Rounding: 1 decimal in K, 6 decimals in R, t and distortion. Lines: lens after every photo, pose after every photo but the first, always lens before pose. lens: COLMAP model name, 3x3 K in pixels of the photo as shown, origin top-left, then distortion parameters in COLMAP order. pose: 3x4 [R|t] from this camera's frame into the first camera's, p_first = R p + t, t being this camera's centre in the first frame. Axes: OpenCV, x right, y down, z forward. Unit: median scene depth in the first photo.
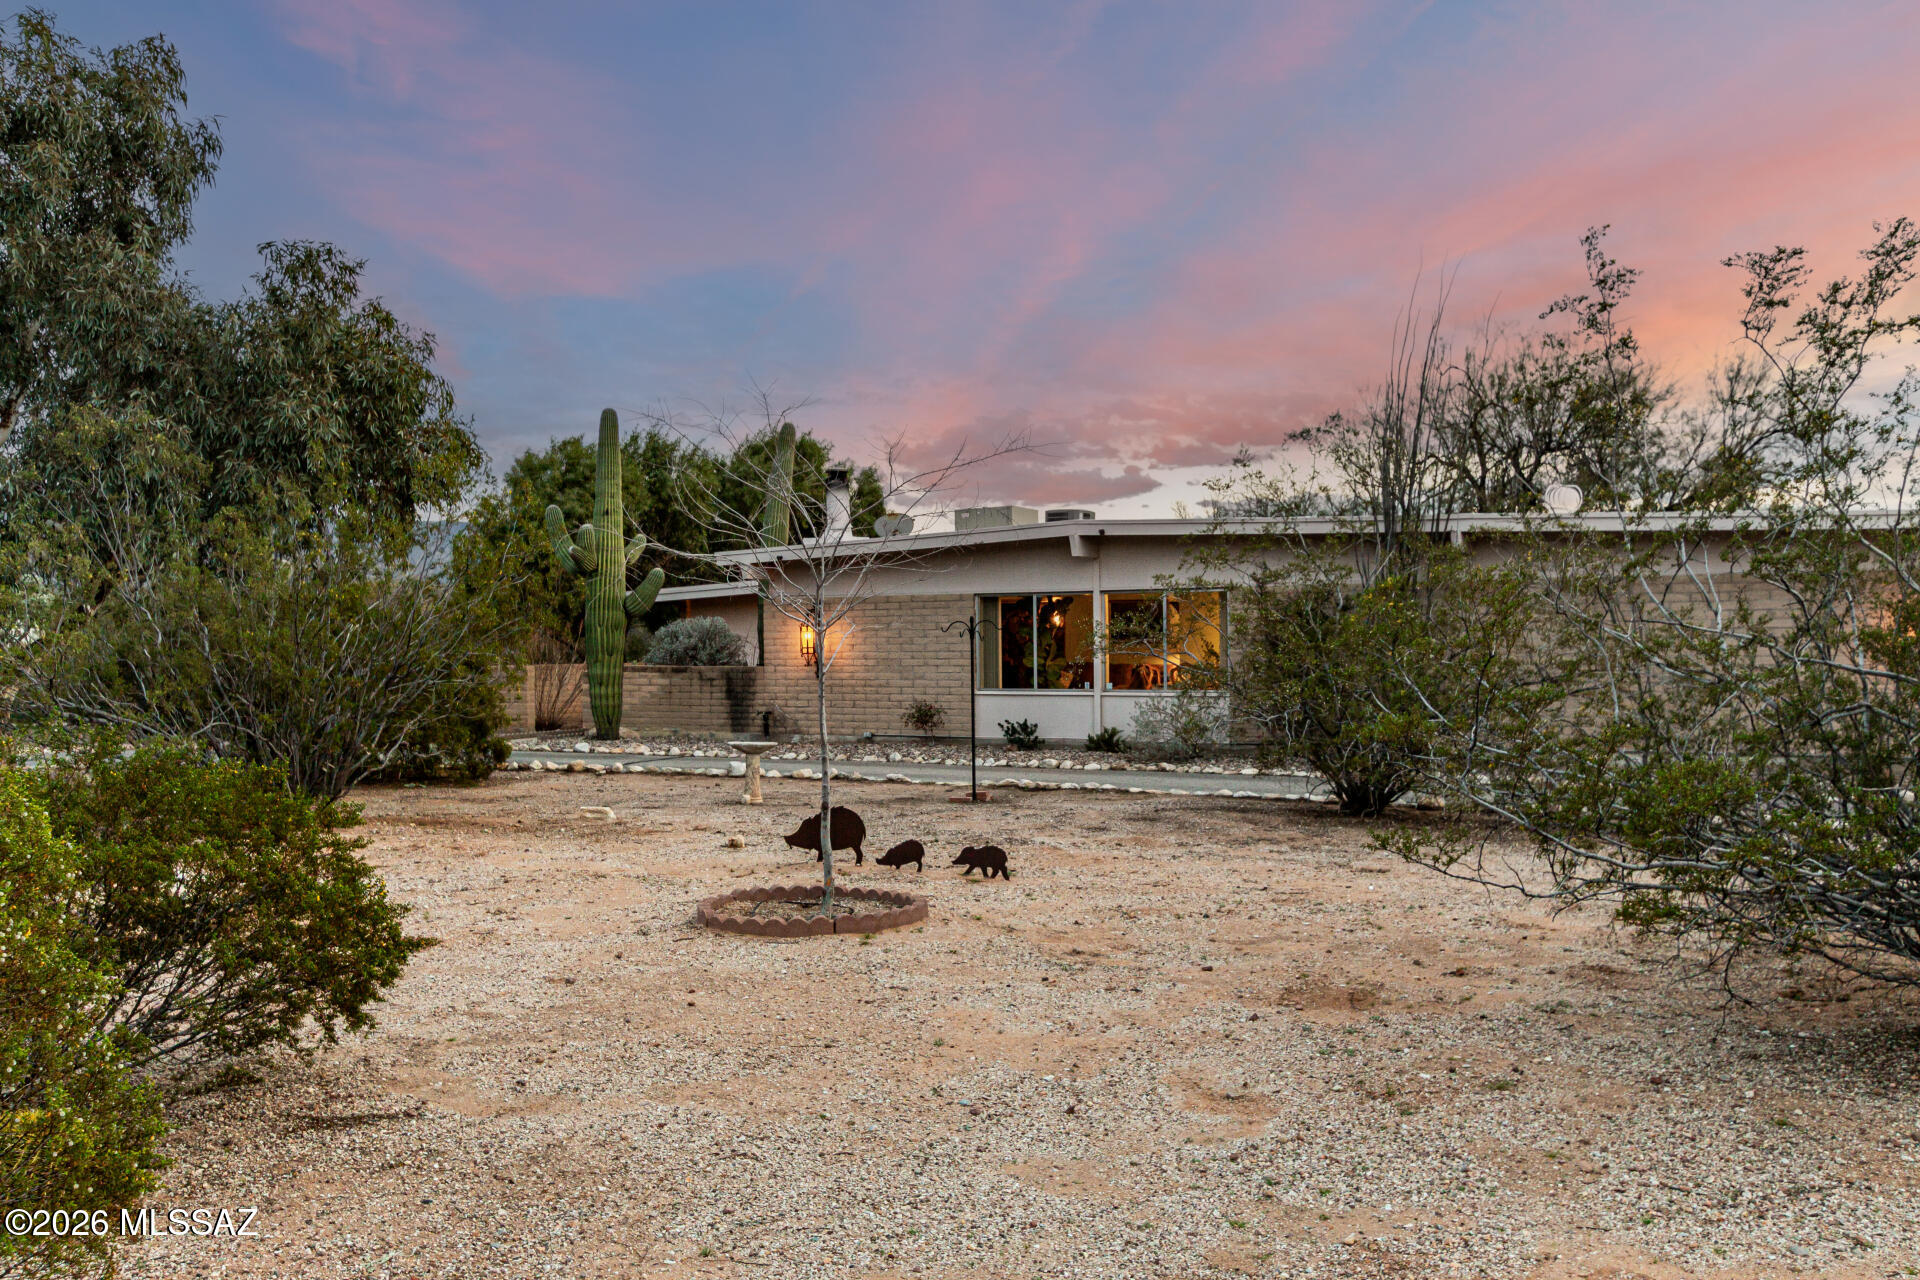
lens RADIAL K [[1663.1, 0, 948.0], [0, 1663.1, 643.9], [0, 0, 1]] dist [-0.002902, -0.011100]
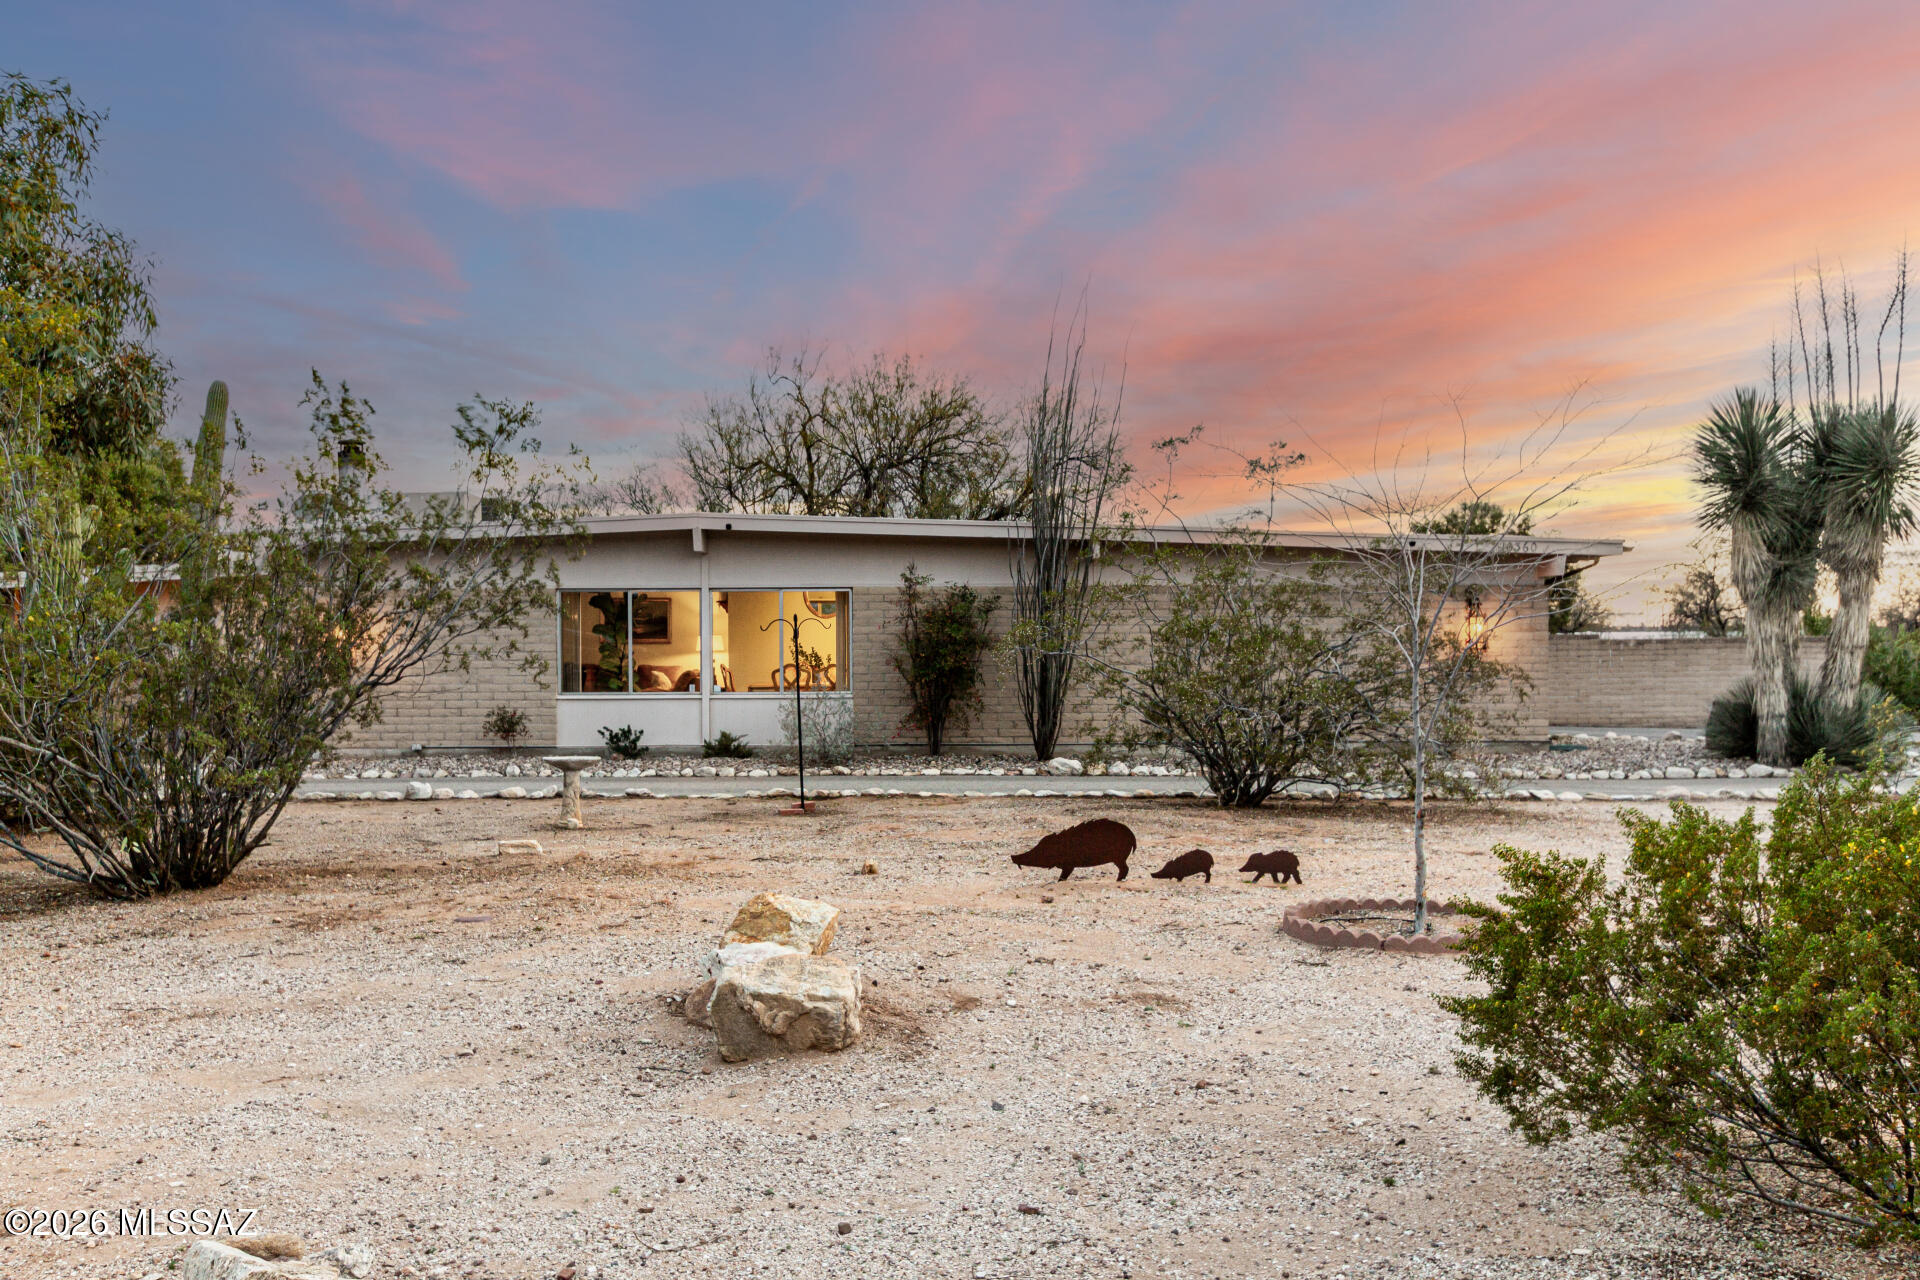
lens RADIAL K [[1663.1, 0, 954.8], [0, 1663.1, 639.7], [0, 0, 1]] dist [-0.002902, -0.011100]
pose [[0.851081, 0.006968, 0.524988, -0.321378], [-0.004871, 0.999974, -0.005375, 0.002061], [-0.525011, 0.002017, 0.851093, 0.134395]]
